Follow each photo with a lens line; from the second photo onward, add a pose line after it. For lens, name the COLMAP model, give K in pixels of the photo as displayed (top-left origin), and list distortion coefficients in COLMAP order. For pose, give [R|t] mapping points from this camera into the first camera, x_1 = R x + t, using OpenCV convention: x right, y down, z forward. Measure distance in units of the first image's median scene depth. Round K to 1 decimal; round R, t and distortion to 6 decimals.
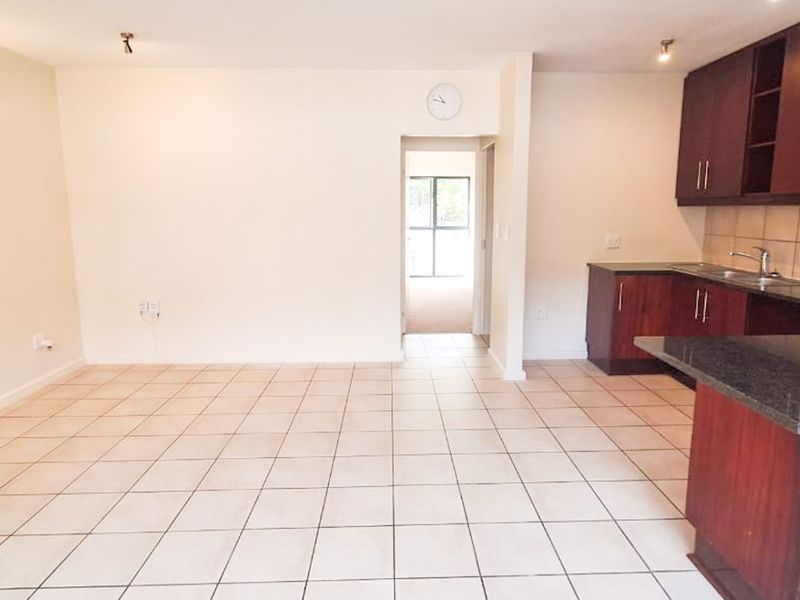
lens RADIAL K [[519.6, 0, 409.1], [0, 519.6, 292.8], [0, 0, 1]] dist [-0.001681, 0.001711]
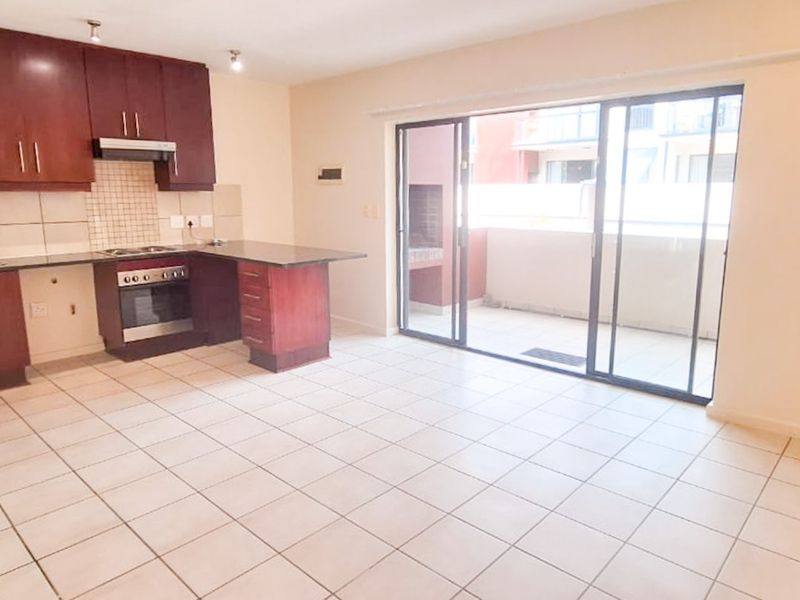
lens RADIAL K [[548.1, 0, 409.1], [0, 548.1, 292.1], [0, 0, 1]] dist [-0.000984, 0.004481]
pose [[-0.715370, -0.121871, 0.688036, -0.654380], [0.115039, 0.950694, 0.288004, -0.172977], [-0.689211, 0.285181, -0.666078, 1.066613]]
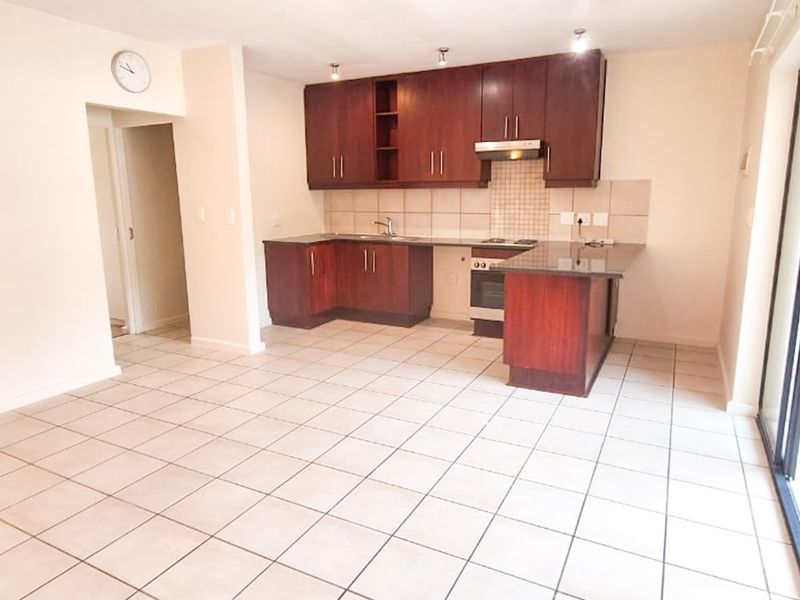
lens RADIAL K [[526.3, 0, 414.7], [0, 526.3, 295.0], [0, 0, 1]] dist [-0.018952, 0.000962]
pose [[0.481320, -0.170430, 0.859817, -0.617907], [0.144755, 0.982902, 0.113794, -0.028203], [-0.864510, 0.069692, 0.497761, 0.192856]]
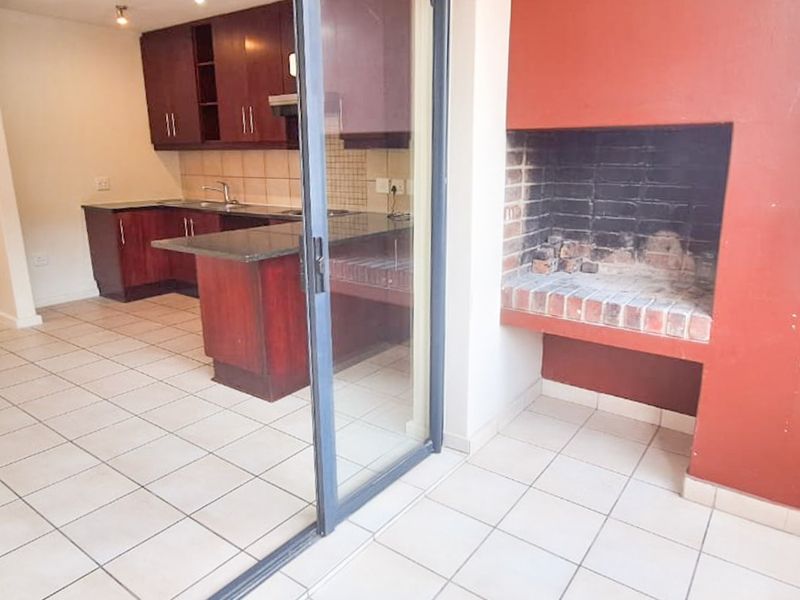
lens RADIAL K [[548.1, 0, 409.1], [0, 548.1, 292.1], [0, 0, 1]] dist [-0.000984, 0.004481]
pose [[0.611389, -0.191463, 0.767819, -0.169748], [0.127147, 0.981450, 0.143491, 0.049497], [-0.781049, 0.009897, 0.624392, -0.258638]]
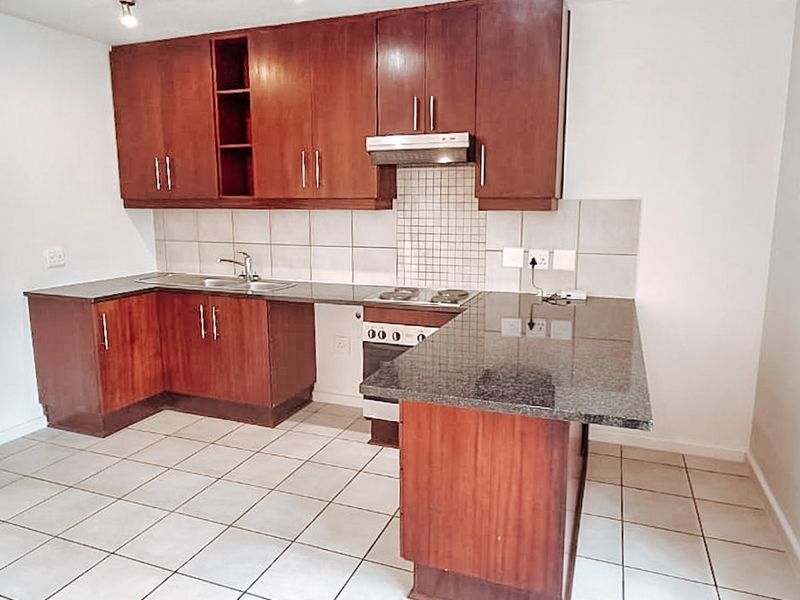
lens RADIAL K [[548.1, 0, 409.1], [0, 548.1, 292.1], [0, 0, 1]] dist [-0.000984, 0.004481]
pose [[0.386330, -0.144846, 0.910916, -0.148398], [0.144760, 0.984875, 0.095212, -0.065049], [-0.910930, 0.095081, 0.401455, 0.307551]]
